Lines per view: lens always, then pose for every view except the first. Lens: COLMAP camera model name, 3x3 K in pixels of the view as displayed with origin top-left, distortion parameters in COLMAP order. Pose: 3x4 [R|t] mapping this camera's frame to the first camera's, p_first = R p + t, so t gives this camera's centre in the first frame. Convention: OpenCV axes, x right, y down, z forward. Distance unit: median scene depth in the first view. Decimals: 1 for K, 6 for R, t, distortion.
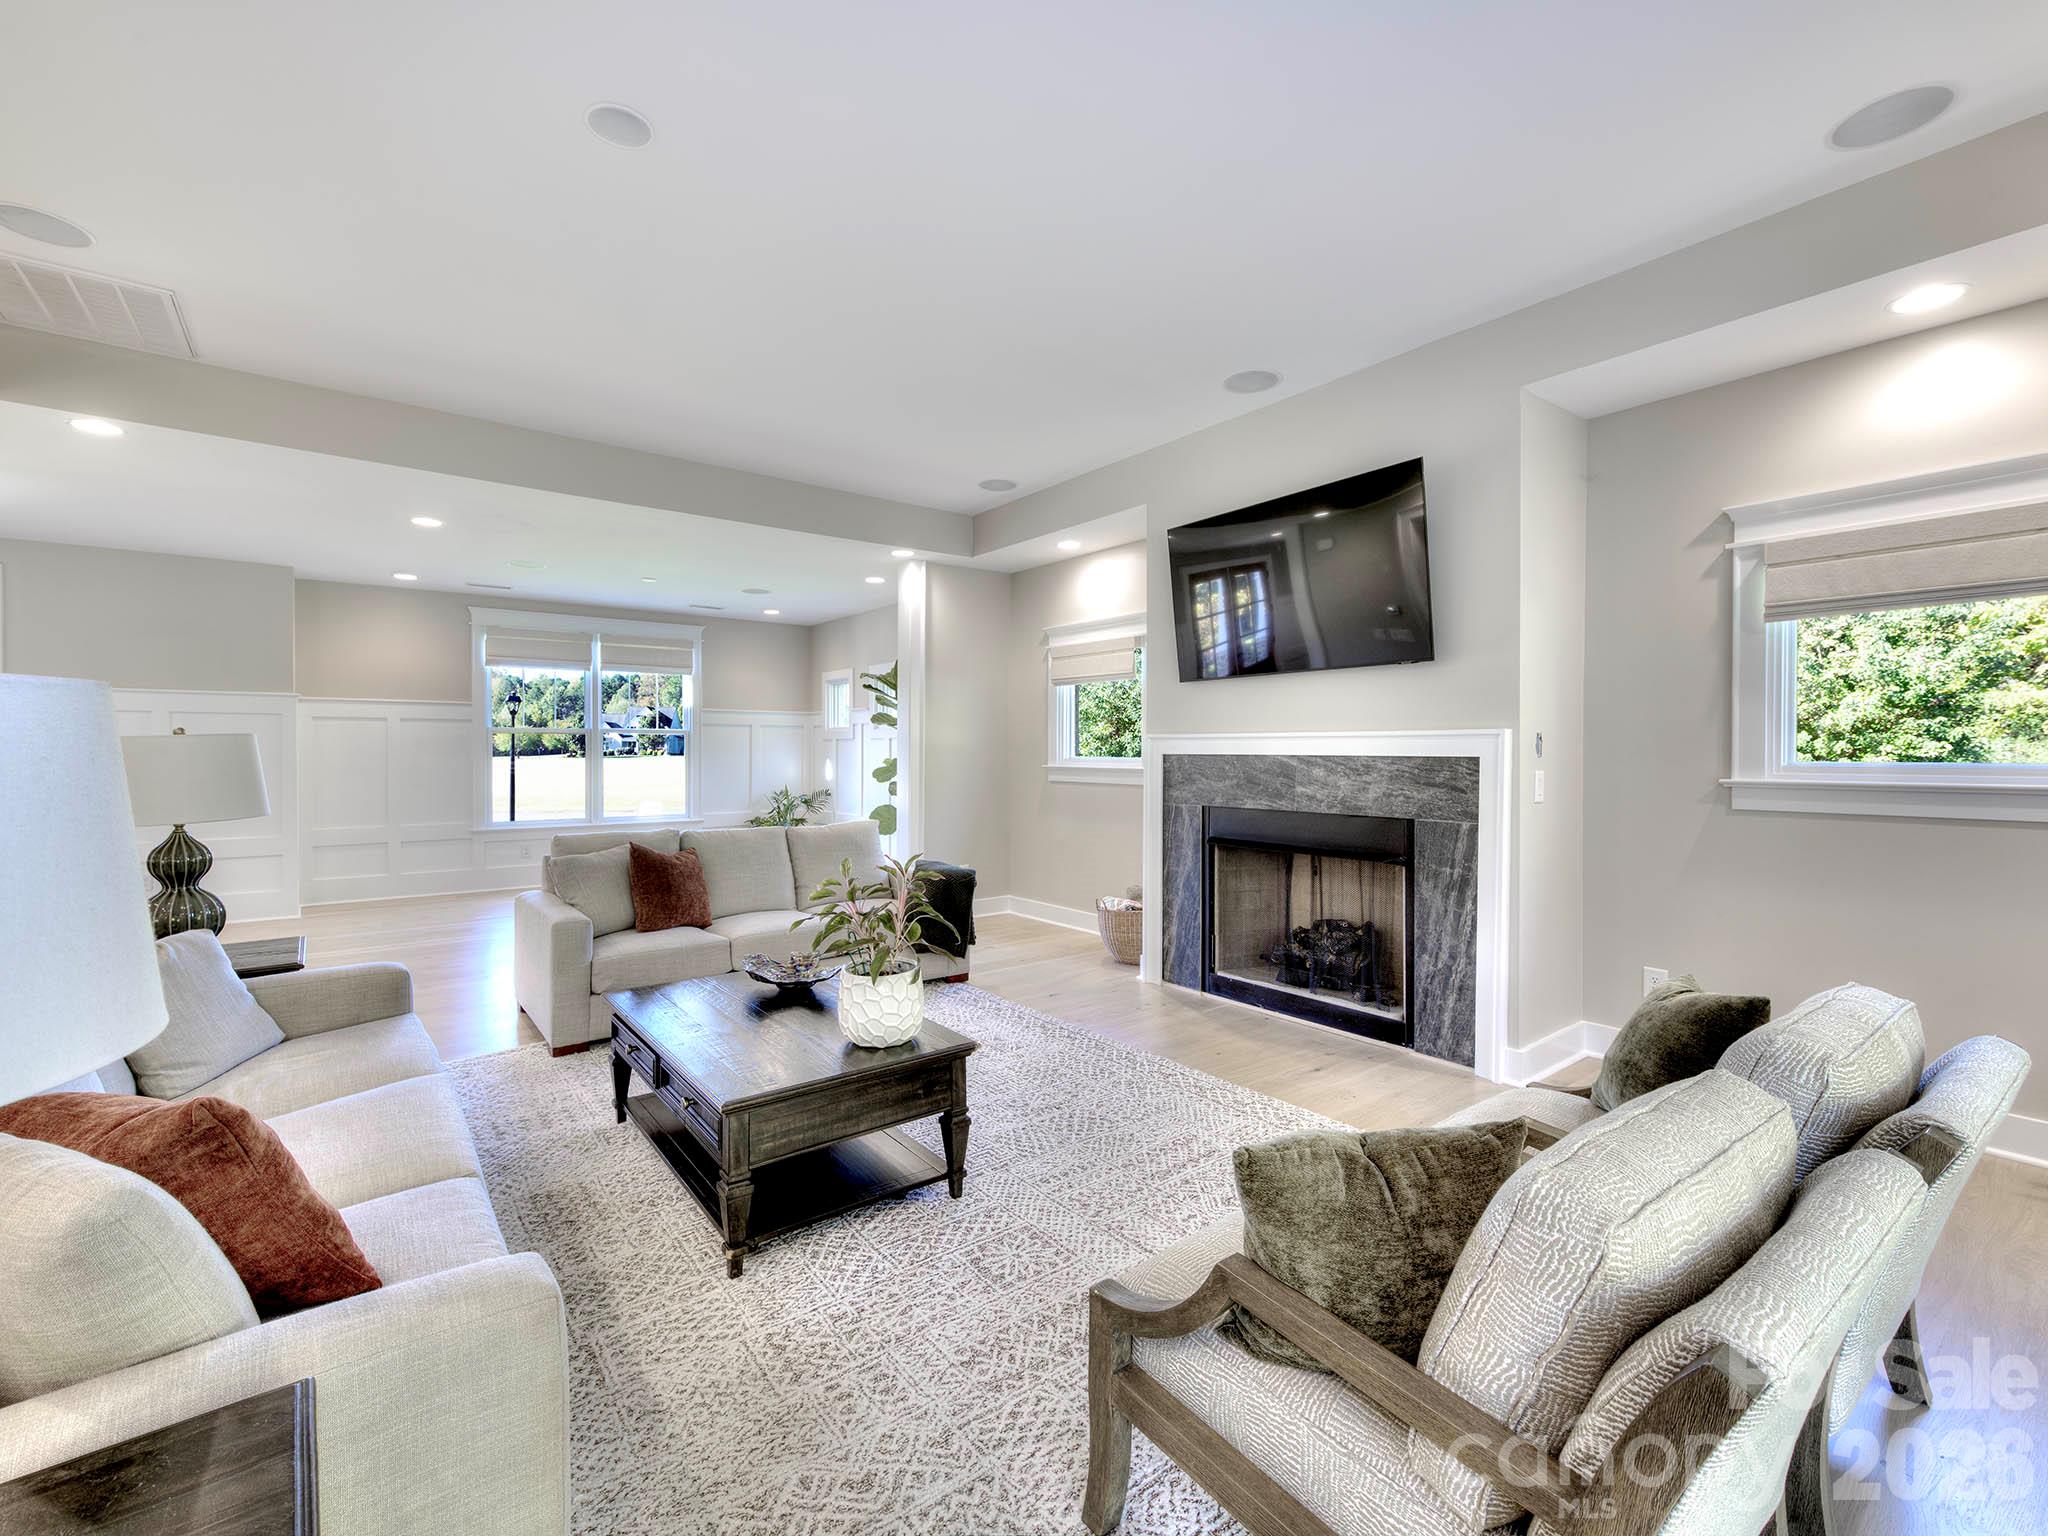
lens RADIAL K [[889.9, 0, 1019.3], [0, 889.9, 759.8], [0, 0, 1]] dist [0.013485, -0.004440]
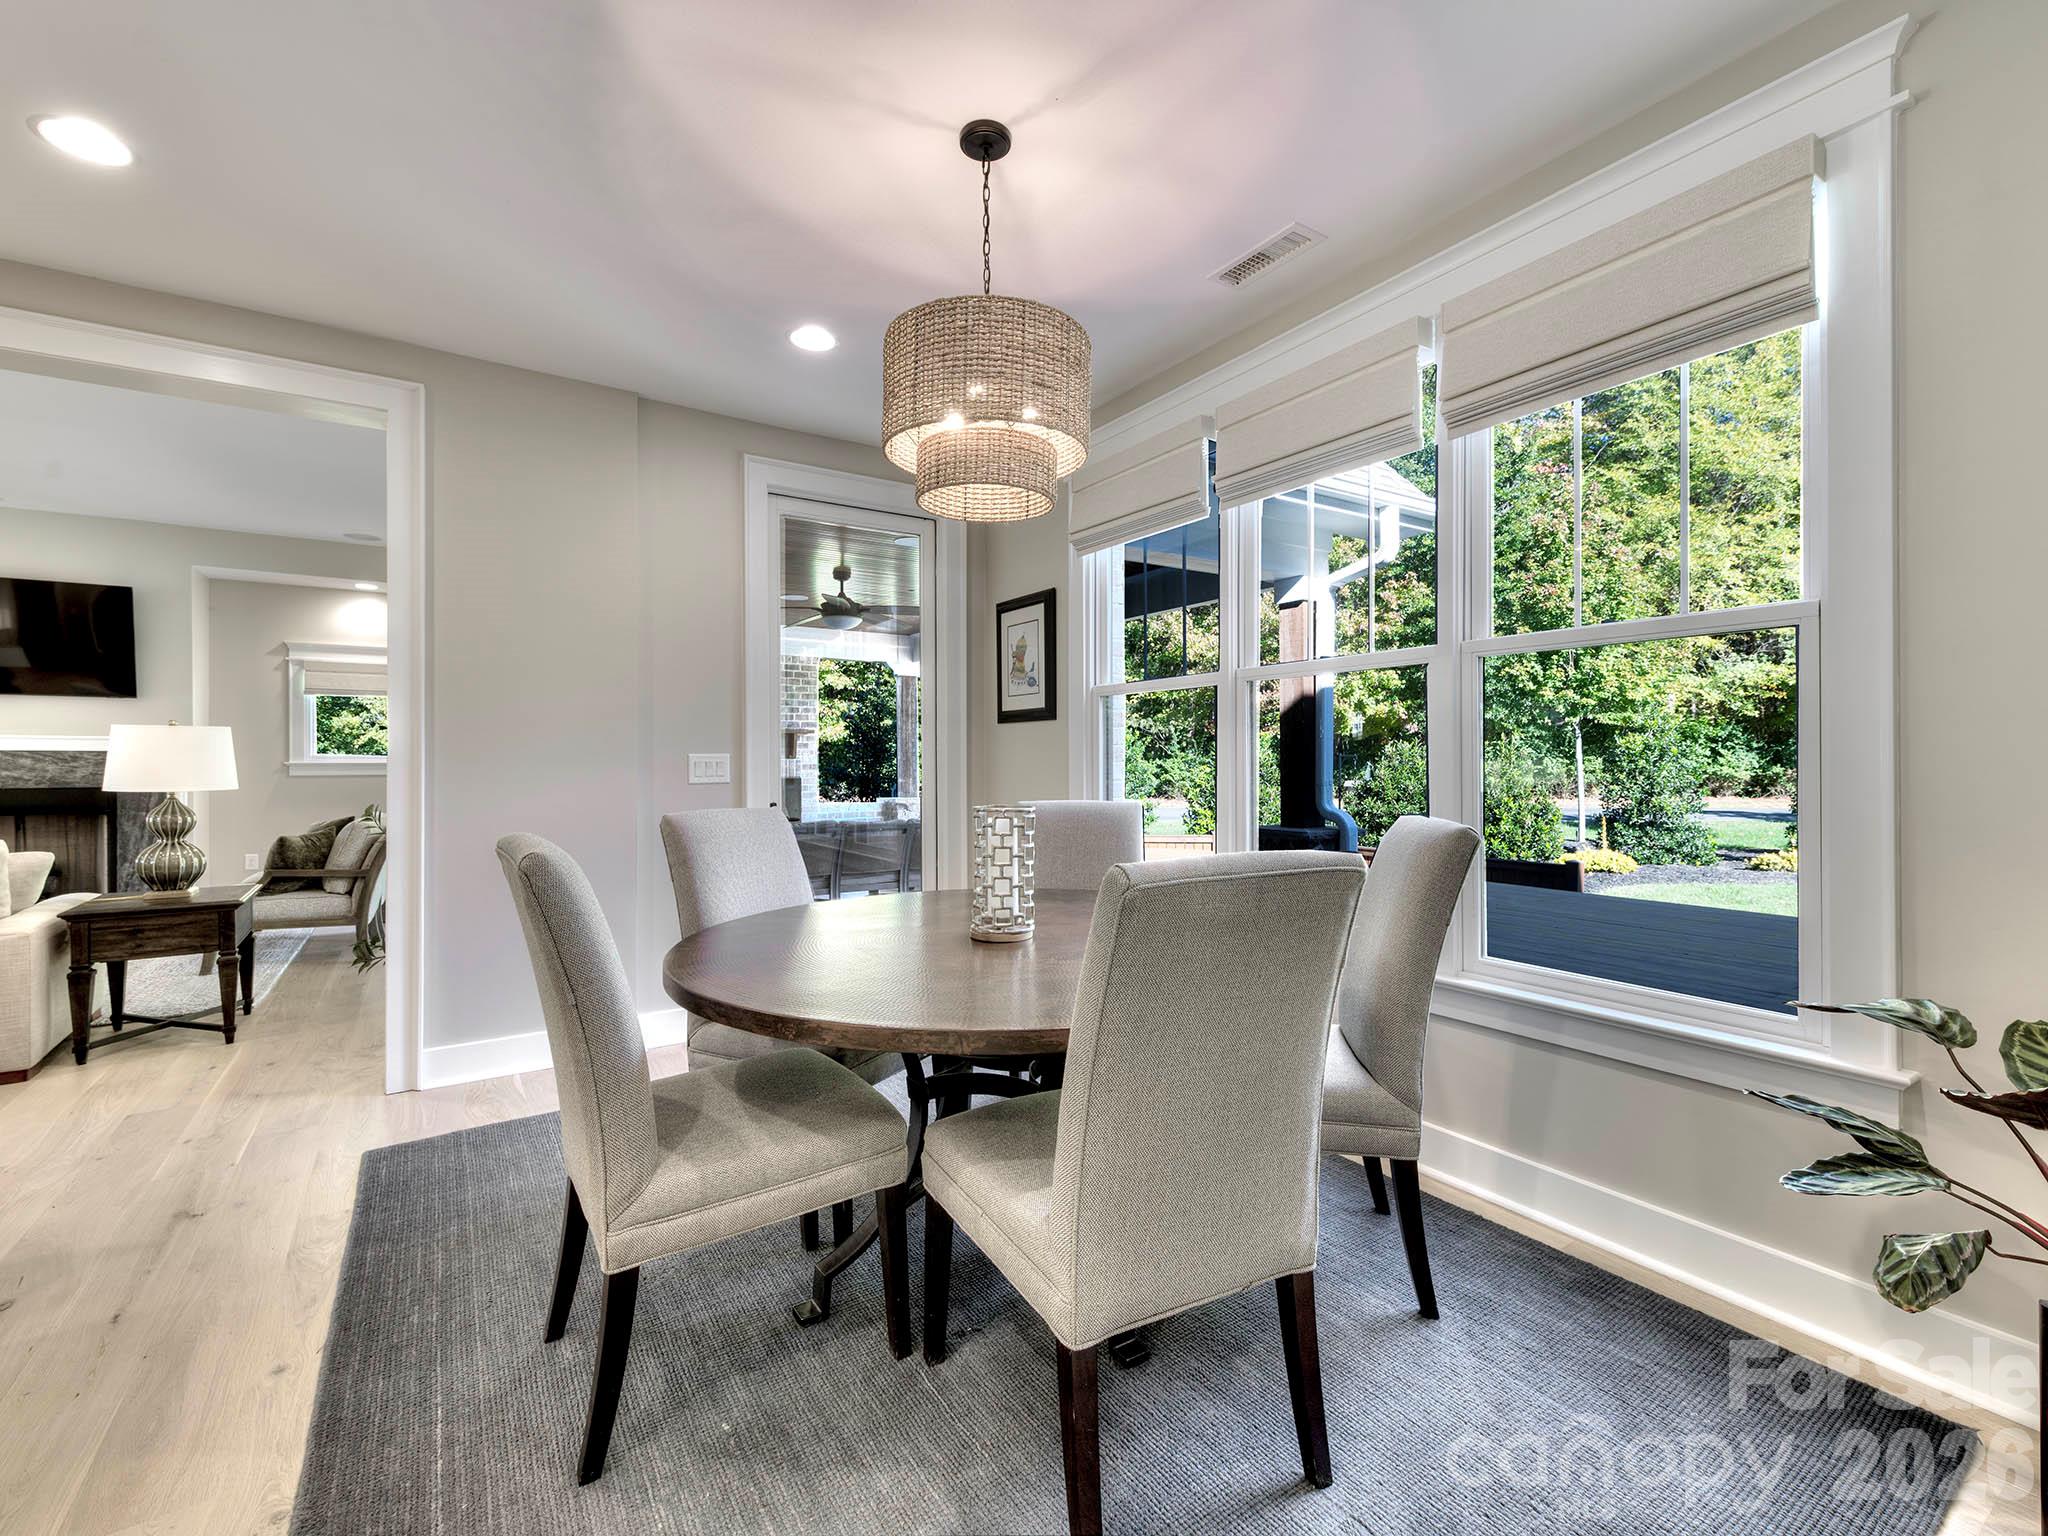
lens RADIAL K [[889.9, 0, 1019.3], [0, 889.9, 759.8], [0, 0, 1]] dist [0.013485, -0.004440]
pose [[0.072312, 0.001917, 0.997380, -1.103159], [0.012171, 0.999922, -0.002804, 0.037027], [-0.997308, 0.012341, 0.072283, -0.828583]]
